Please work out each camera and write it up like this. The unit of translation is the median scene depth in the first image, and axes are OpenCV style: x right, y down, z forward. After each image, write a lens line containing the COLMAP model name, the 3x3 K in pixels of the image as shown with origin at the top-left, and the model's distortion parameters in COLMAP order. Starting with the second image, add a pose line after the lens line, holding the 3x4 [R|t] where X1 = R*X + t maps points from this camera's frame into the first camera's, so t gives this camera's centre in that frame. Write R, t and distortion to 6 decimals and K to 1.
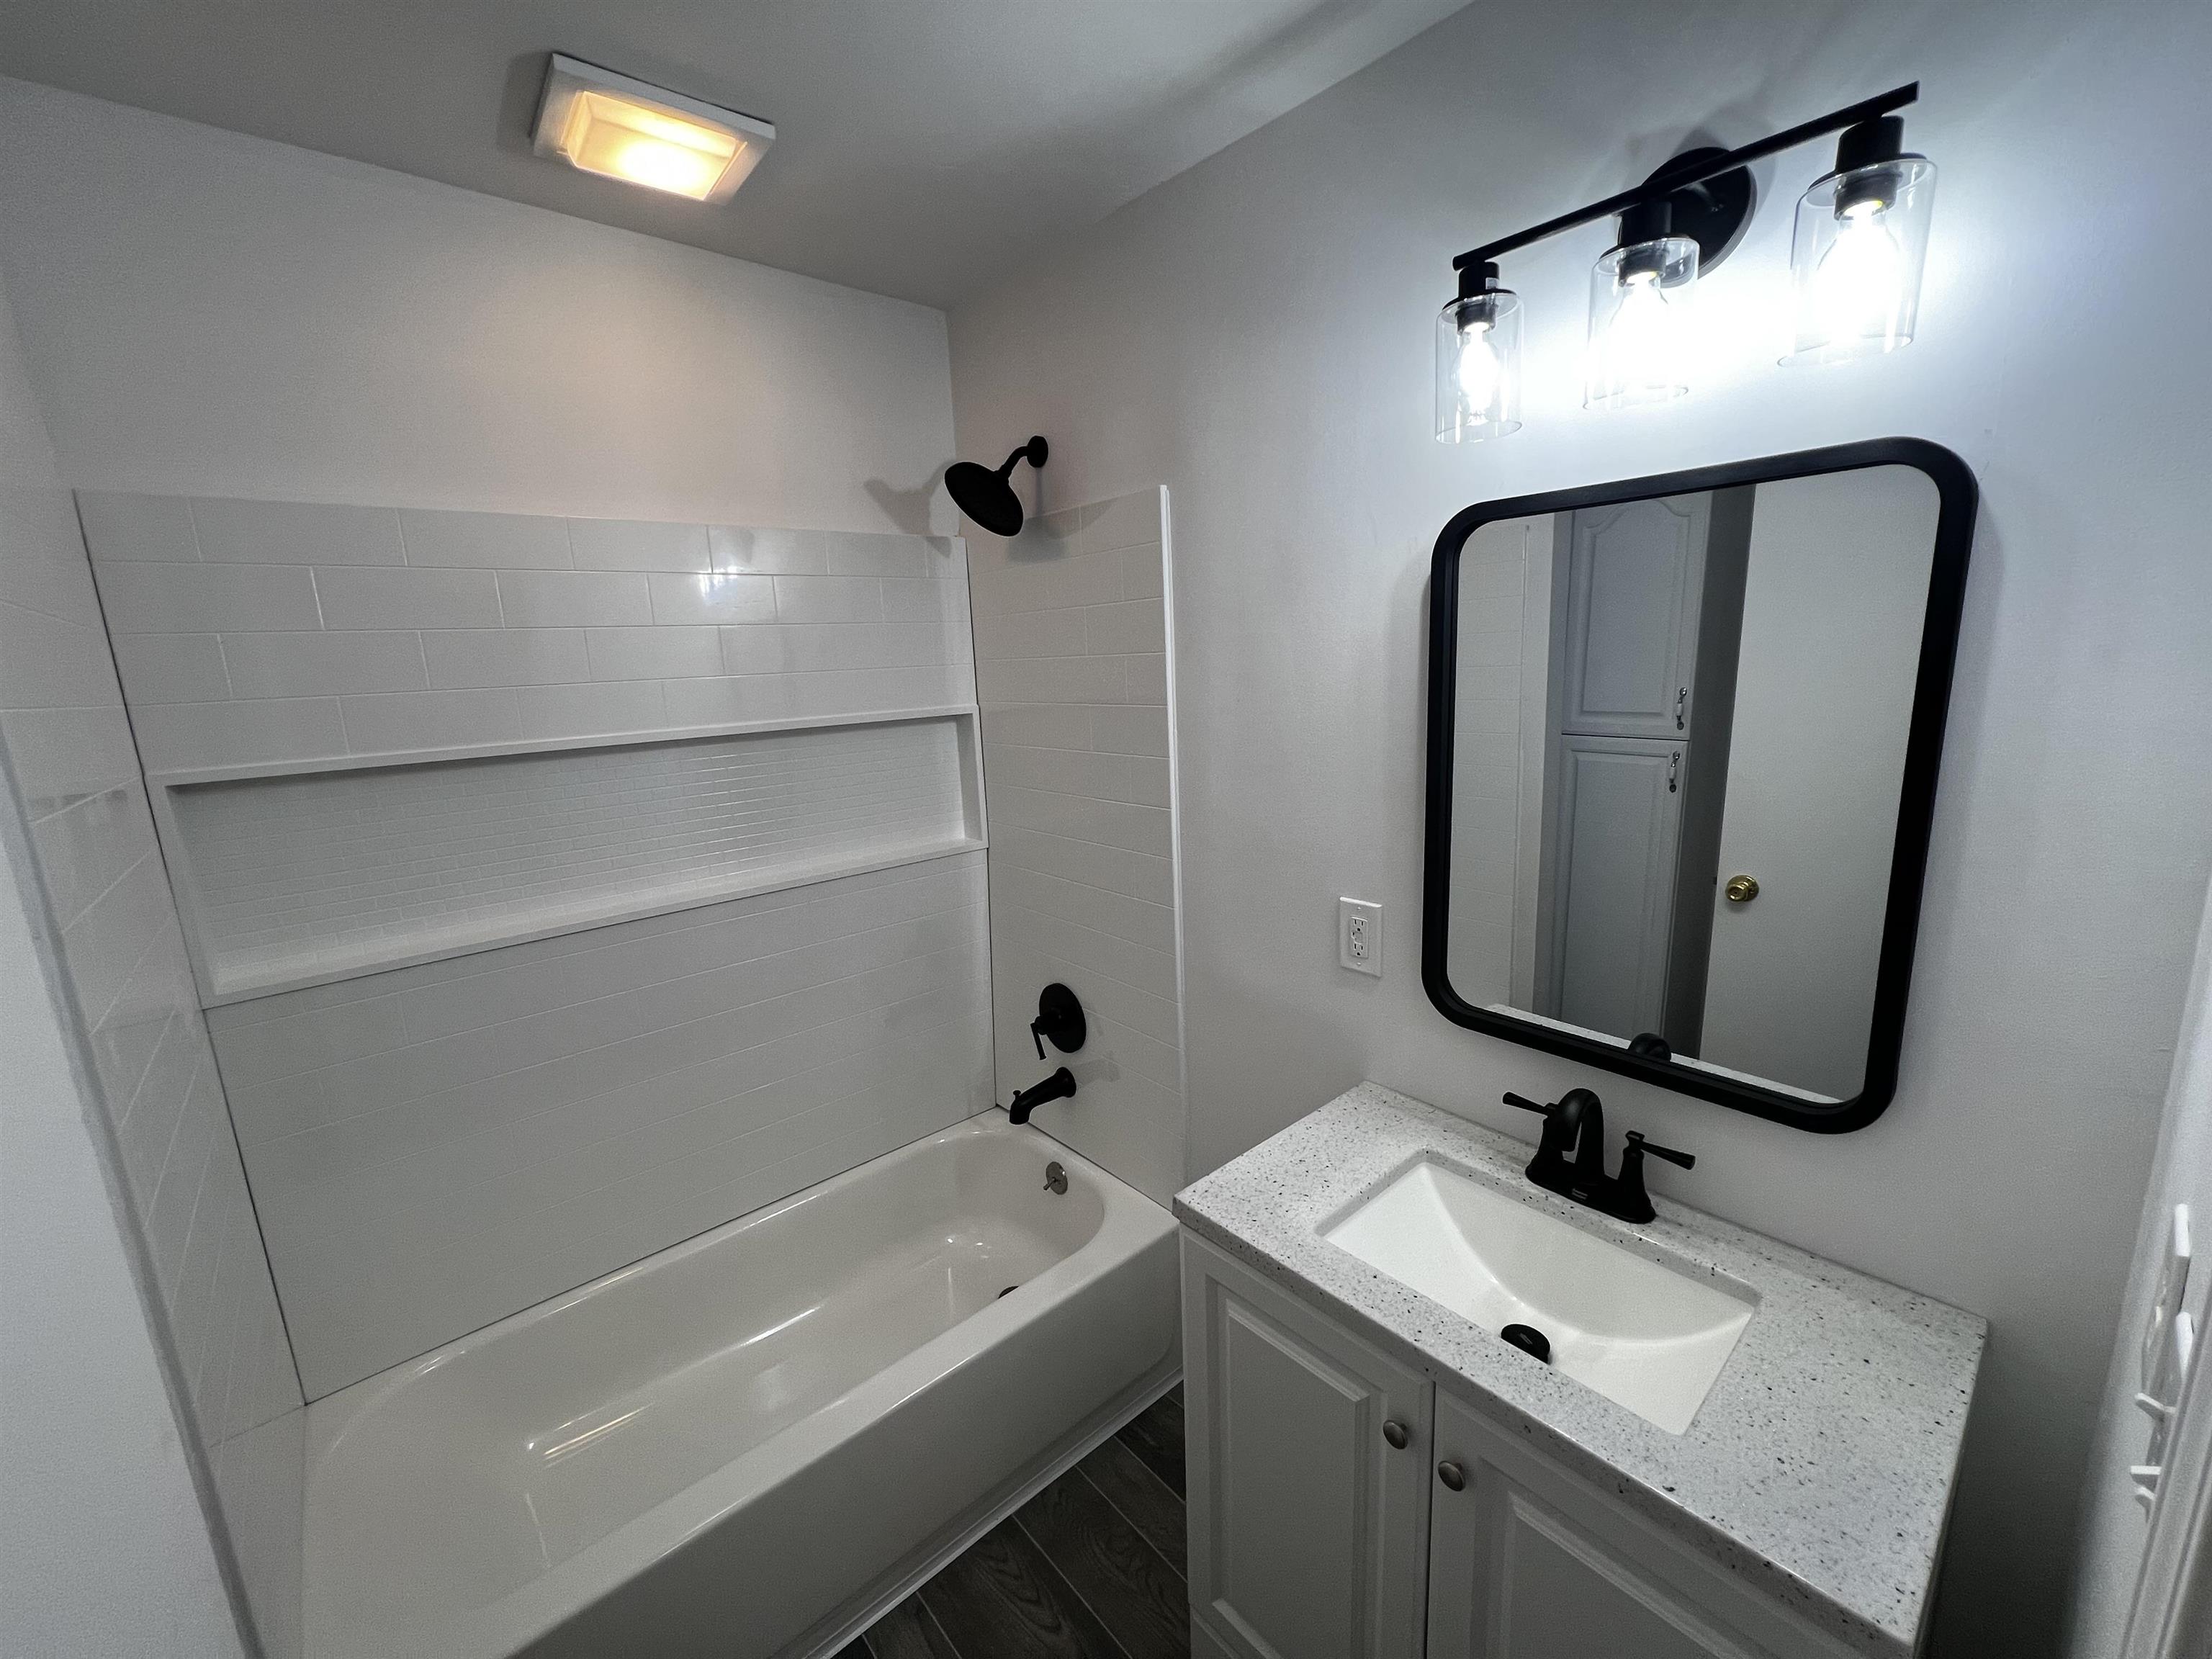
lens RADIAL K [[892.7, 0, 1098.2], [0, 892.7, 825.7], [0, 0, 1]] dist [0.008020, 0.000039]
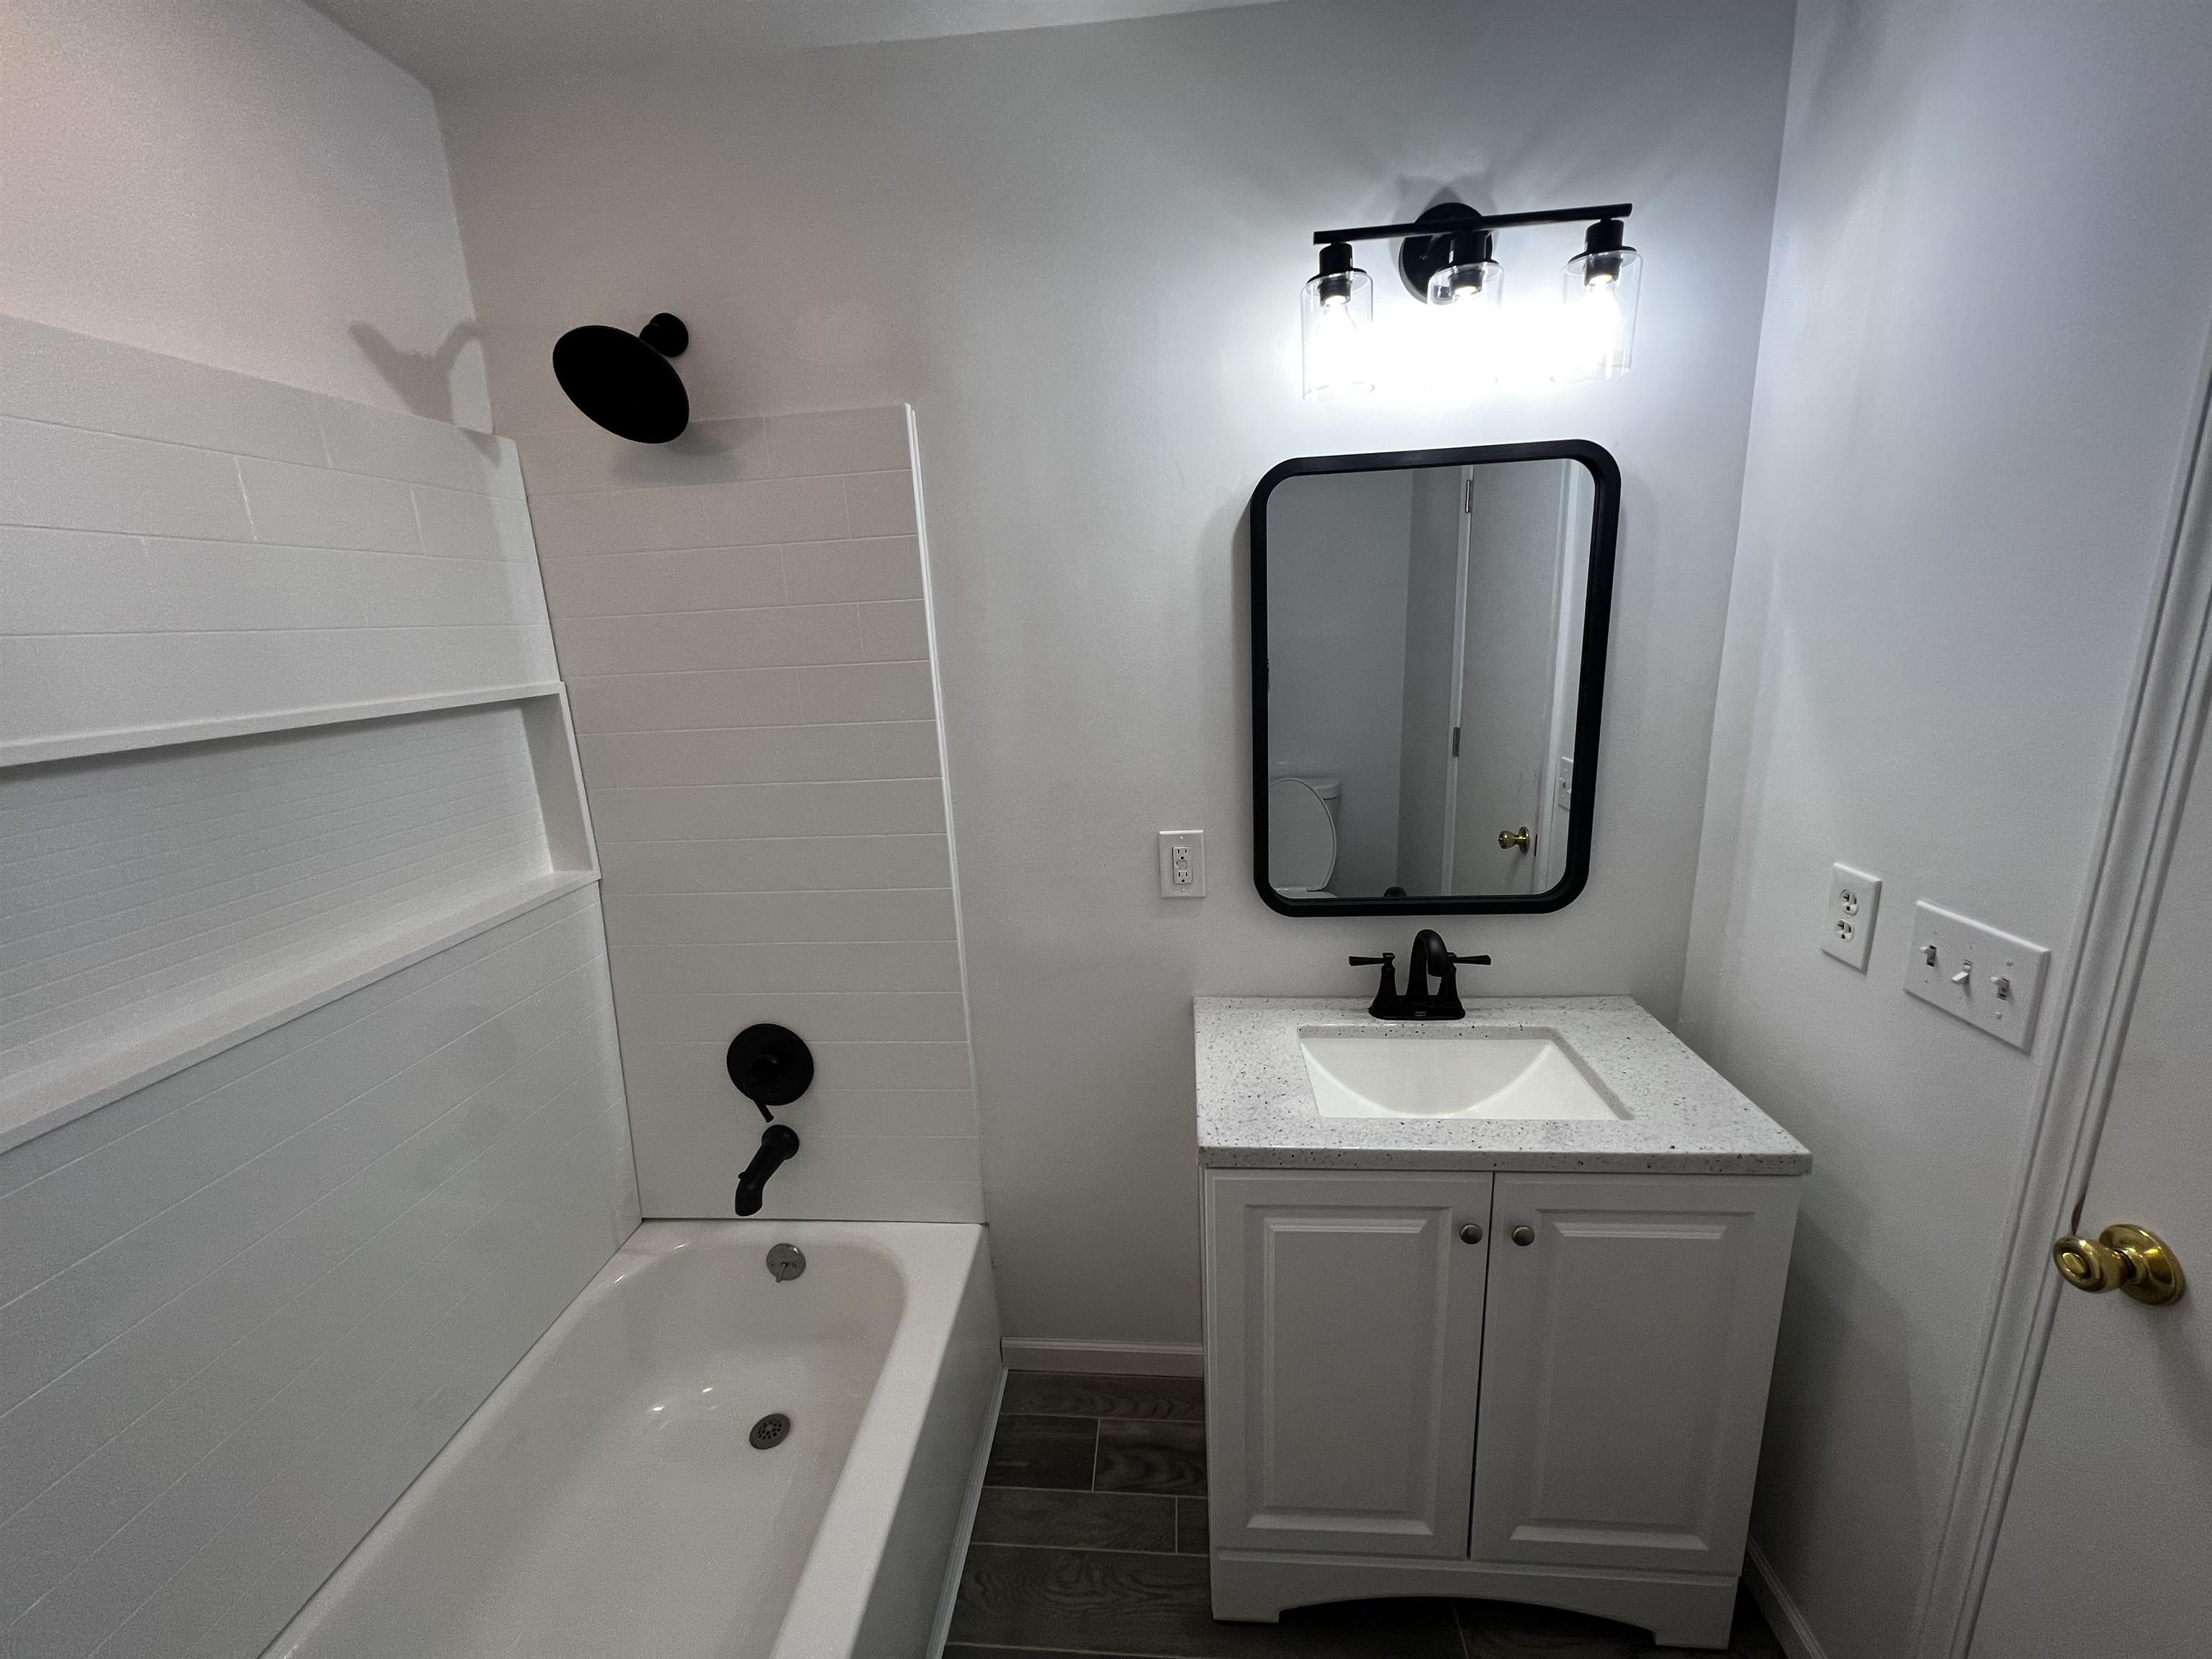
lens RADIAL K [[892.7, 0, 1098.2], [0, 892.7, 825.7], [0, 0, 1]] dist [0.008020, 0.000039]
pose [[0.718999, -0.152024, 0.678181, -0.537459], [0.151314, 0.986618, 0.060744, -0.001339], [-0.678340, 0.058943, 0.732380, 0.312062]]
